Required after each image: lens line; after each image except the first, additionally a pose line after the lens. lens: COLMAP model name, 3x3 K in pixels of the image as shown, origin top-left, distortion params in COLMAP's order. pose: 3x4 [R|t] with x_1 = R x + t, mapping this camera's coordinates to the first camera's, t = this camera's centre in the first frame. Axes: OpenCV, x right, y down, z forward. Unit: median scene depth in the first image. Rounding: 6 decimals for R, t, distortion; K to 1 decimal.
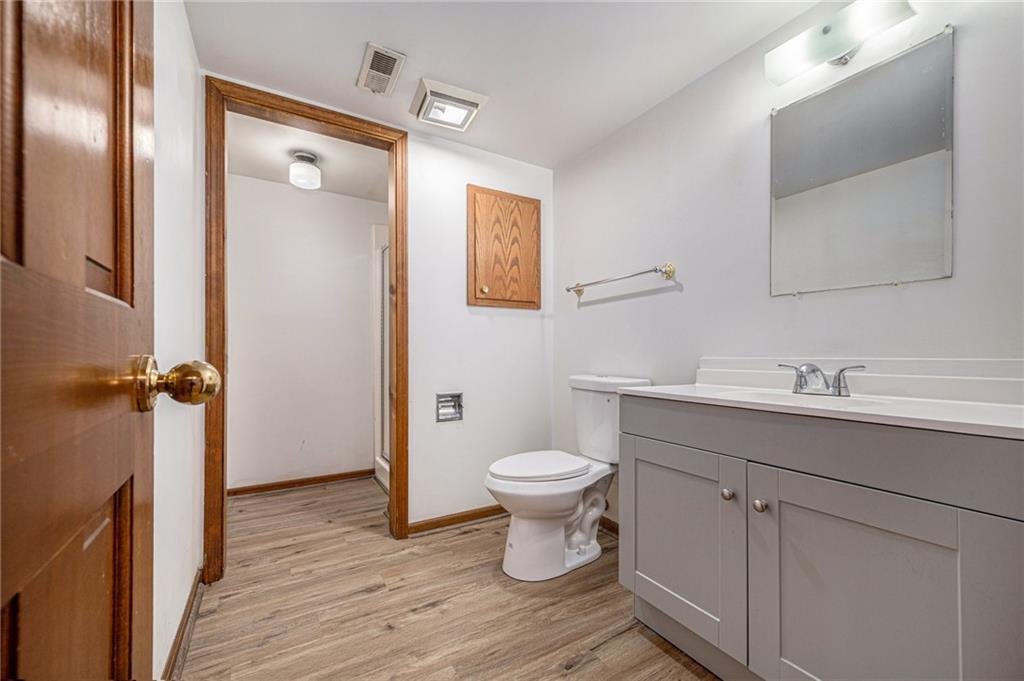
lens RADIAL K [[407.1, 0, 511.0], [0, 407.1, 348.6], [0, 0, 1]] dist [0.006233, -0.001006]
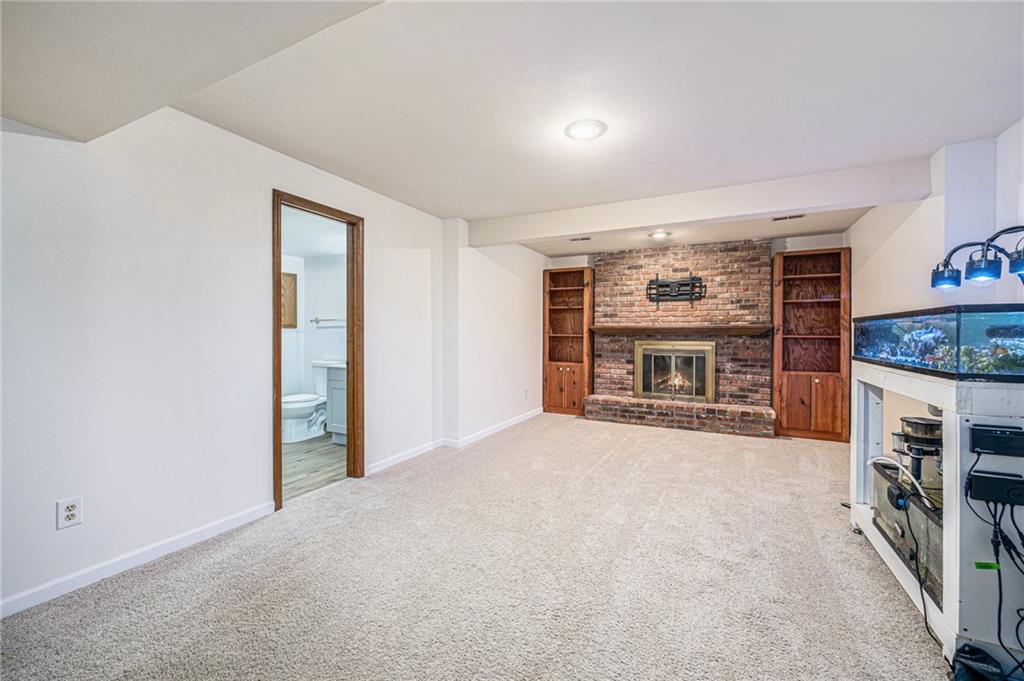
lens RADIAL K [[407.1, 0, 514.5], [0, 407.1, 337.2], [0, 0, 1]] dist [0.006233, -0.001006]
pose [[0.846582, 0.000784, 0.532258, -0.104137], [-0.008773, 0.999884, 0.012482, -0.103250], [-0.532186, -0.015236, 0.846490, -1.488834]]
